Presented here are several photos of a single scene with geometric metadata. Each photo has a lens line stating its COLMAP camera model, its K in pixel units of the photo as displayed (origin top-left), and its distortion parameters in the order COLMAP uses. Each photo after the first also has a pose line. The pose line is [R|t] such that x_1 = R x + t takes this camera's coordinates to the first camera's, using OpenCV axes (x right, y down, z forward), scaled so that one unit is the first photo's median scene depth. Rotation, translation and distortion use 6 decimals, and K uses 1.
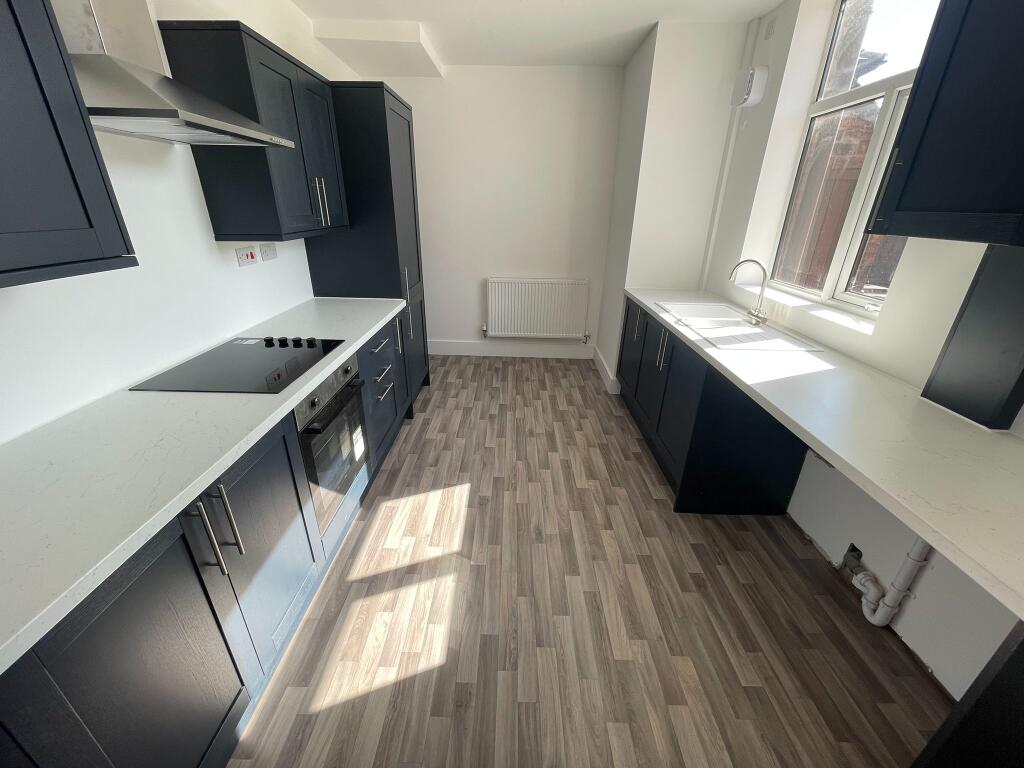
lens RADIAL K [[412.0, 0, 507.6], [0, 412.0, 385.2], [0, 0, 1]] dist [-0.017850, -0.000321]
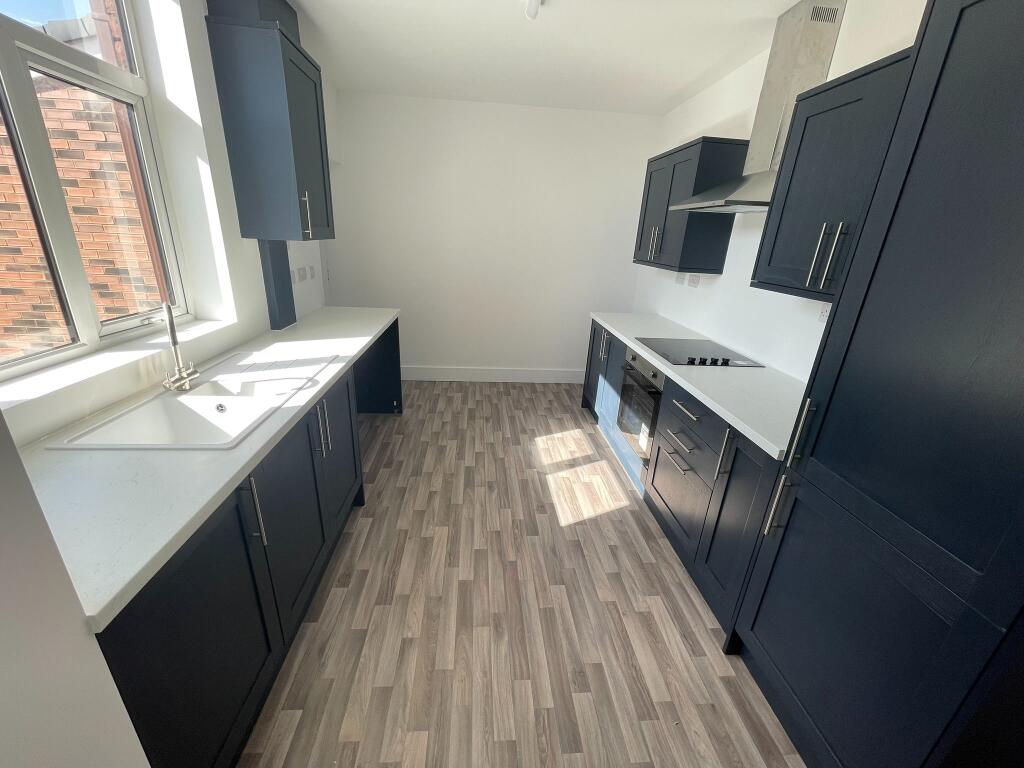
lens RADIAL K [[412.0, 0, 508.4], [0, 412.0, 385.7], [0, 0, 1]] dist [-0.017850, -0.000321]
pose [[-0.994603, -0.025625, -0.100536, 0.146829], [-0.088156, 0.719677, 0.688690, -0.701145], [0.054706, 0.693836, -0.718052, 1.589066]]
